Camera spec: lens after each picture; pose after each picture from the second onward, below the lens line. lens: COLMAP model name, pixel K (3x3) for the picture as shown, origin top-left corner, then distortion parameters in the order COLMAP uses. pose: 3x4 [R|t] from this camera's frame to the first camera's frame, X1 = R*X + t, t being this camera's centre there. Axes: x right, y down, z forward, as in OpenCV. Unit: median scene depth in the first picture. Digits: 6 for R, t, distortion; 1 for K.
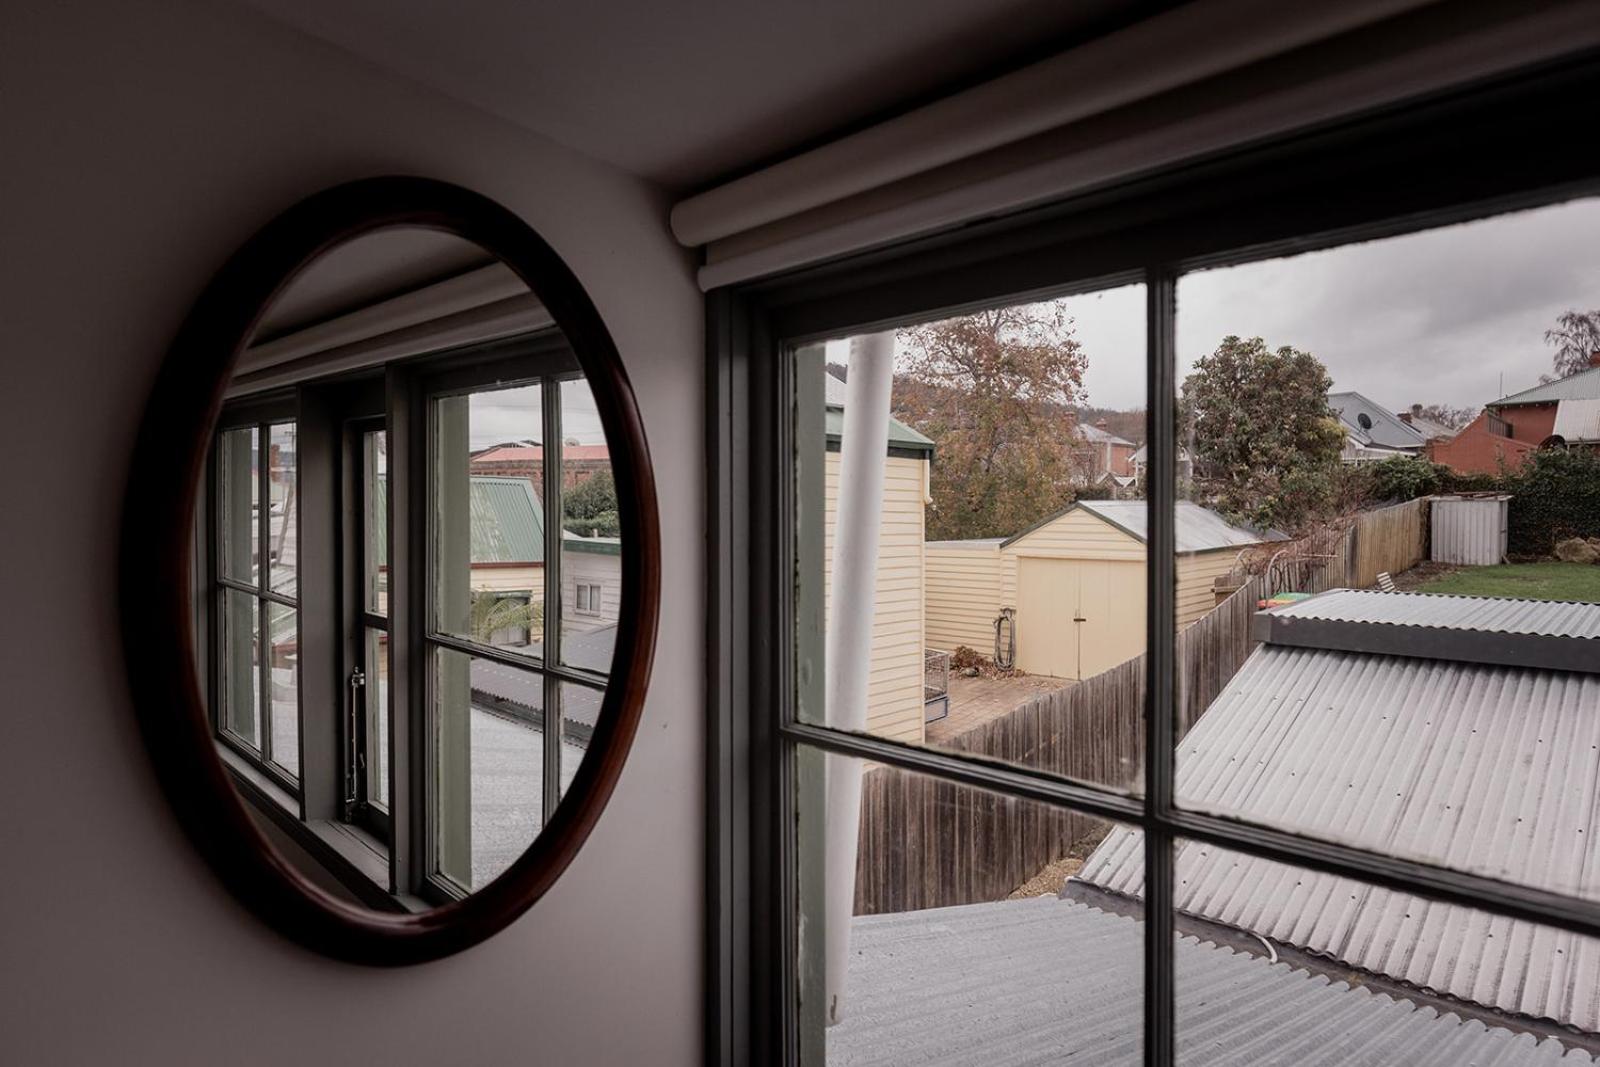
lens RADIAL K [[1308.3, 0, 801.9], [0, 1308.3, 537.4], [0, 0, 1]] dist [0.003554, -0.006975]
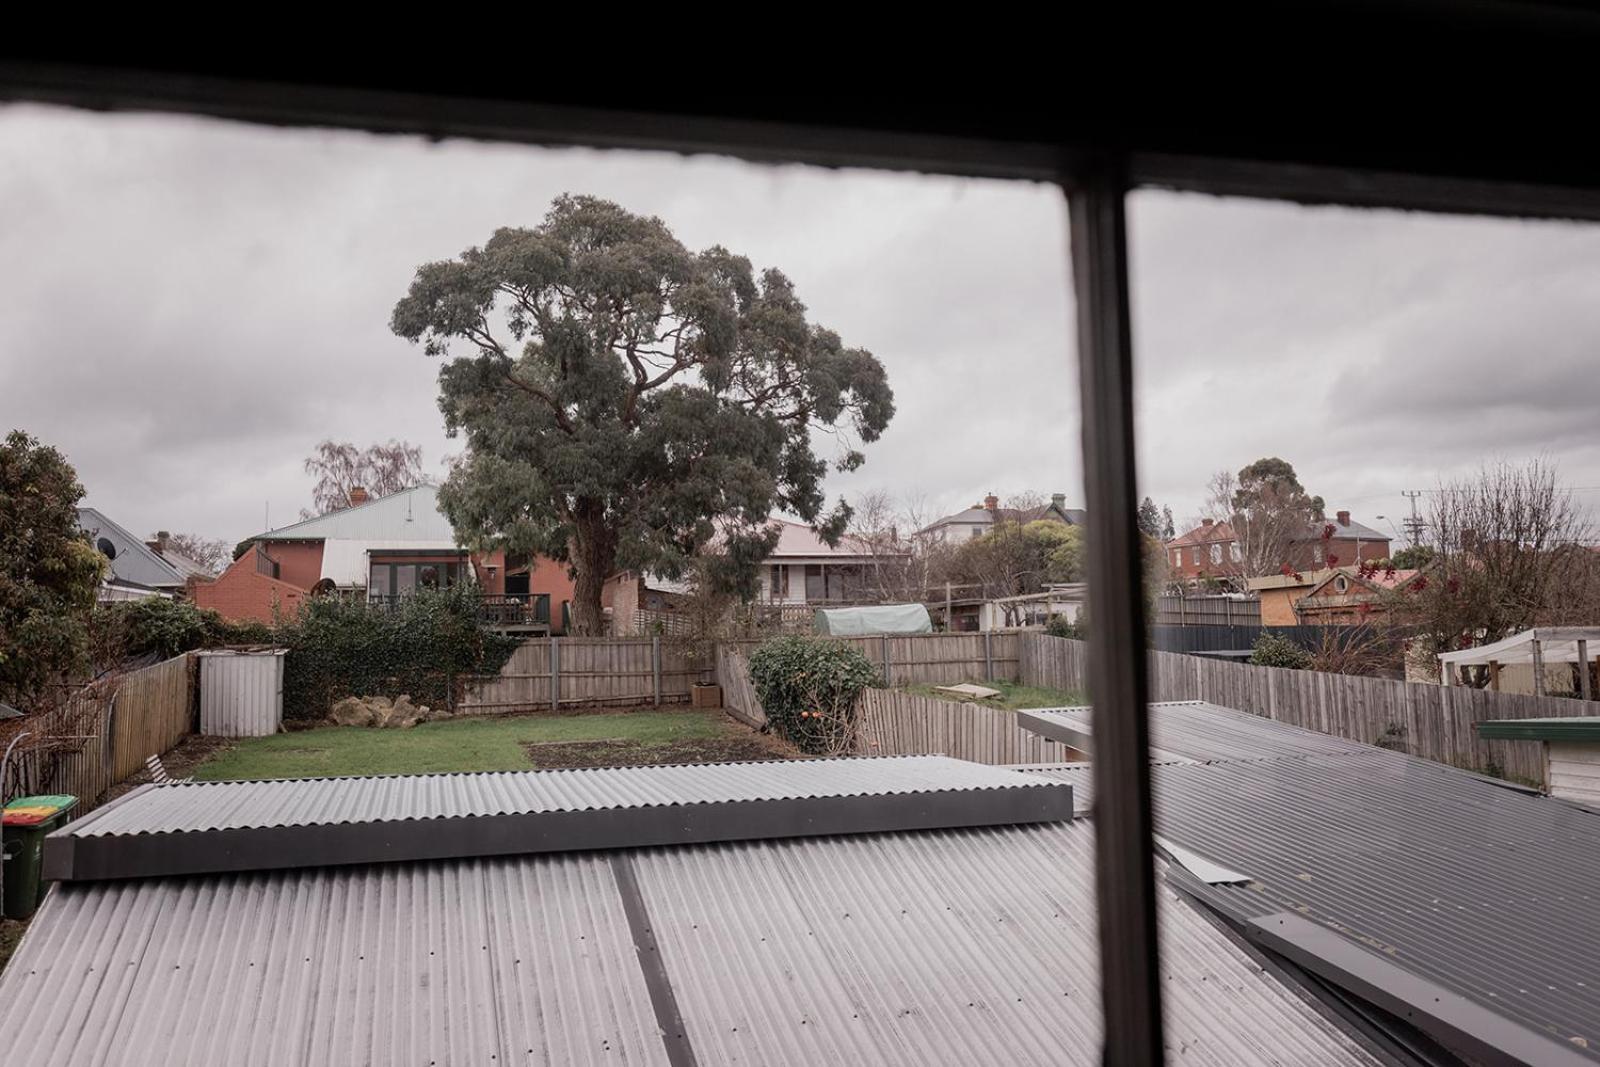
lens RADIAL K [[1308.3, 0, 800.1], [0, 1308.3, 520.4], [0, 0, 1]] dist [0.003554, -0.006975]
pose [[0.429287, 0.084637, 0.899193, -0.070708], [0.033243, 0.993444, -0.109379, -0.011332], [-0.902556, 0.076847, 0.423659, 0.345934]]
